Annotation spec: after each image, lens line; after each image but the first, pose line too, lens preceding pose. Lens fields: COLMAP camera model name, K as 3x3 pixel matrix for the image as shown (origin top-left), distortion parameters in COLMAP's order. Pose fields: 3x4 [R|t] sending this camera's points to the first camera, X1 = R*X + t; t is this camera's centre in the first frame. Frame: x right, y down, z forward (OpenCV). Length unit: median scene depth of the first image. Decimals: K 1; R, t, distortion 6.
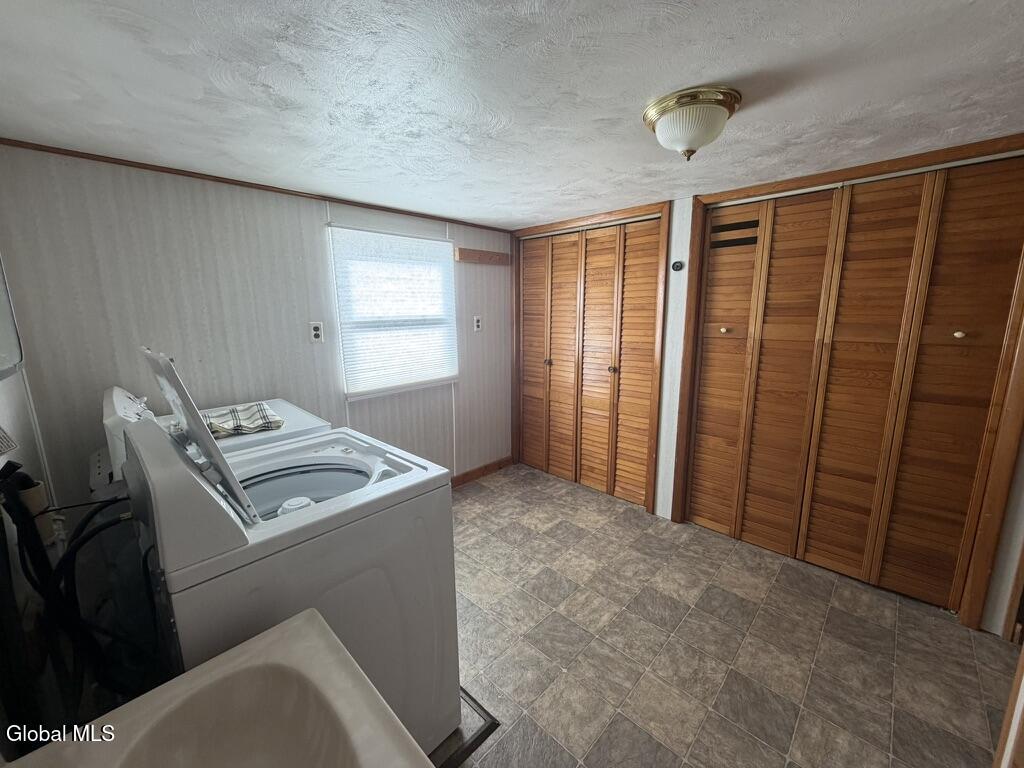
lens RADIAL K [[407.5, 0, 508.9], [0, 407.5, 384.7], [0, 0, 1]] dist [0.000341, -0.000105]
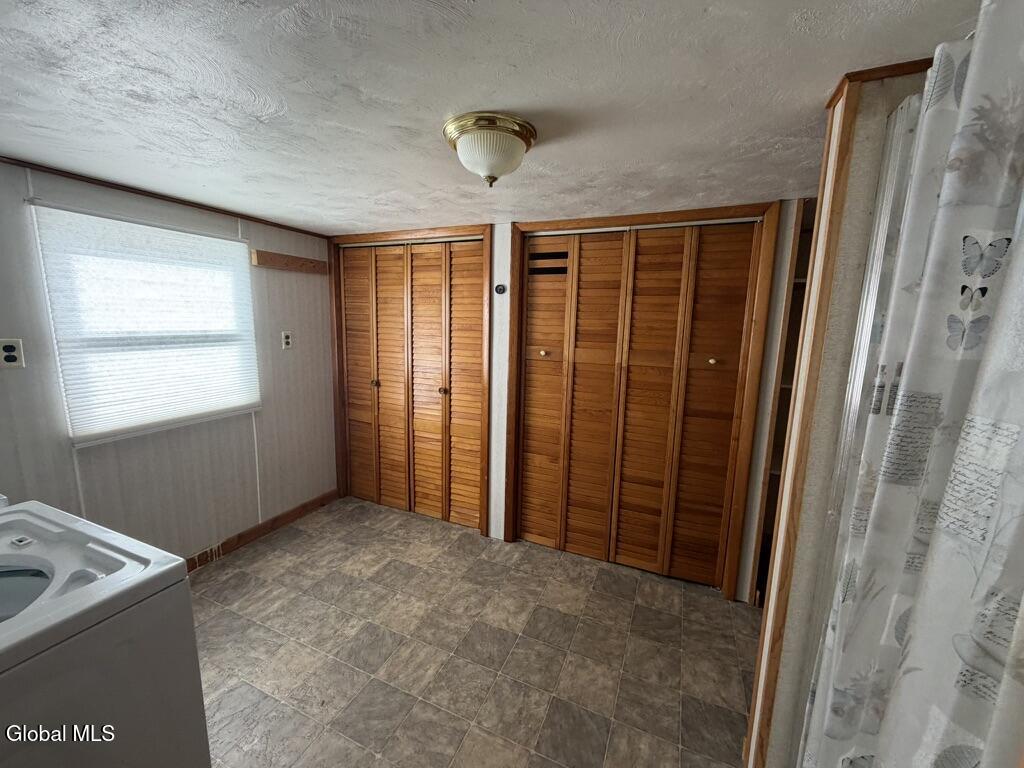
lens RADIAL K [[407.5, 0, 509.2], [0, 407.5, 384.2], [0, 0, 1]] dist [0.000341, -0.000105]
pose [[0.934516, -0.022402, 0.355215, 0.088393], [0.031489, 0.999308, -0.019819, -0.043569], [-0.354525, 0.029707, 0.934574, 0.067548]]
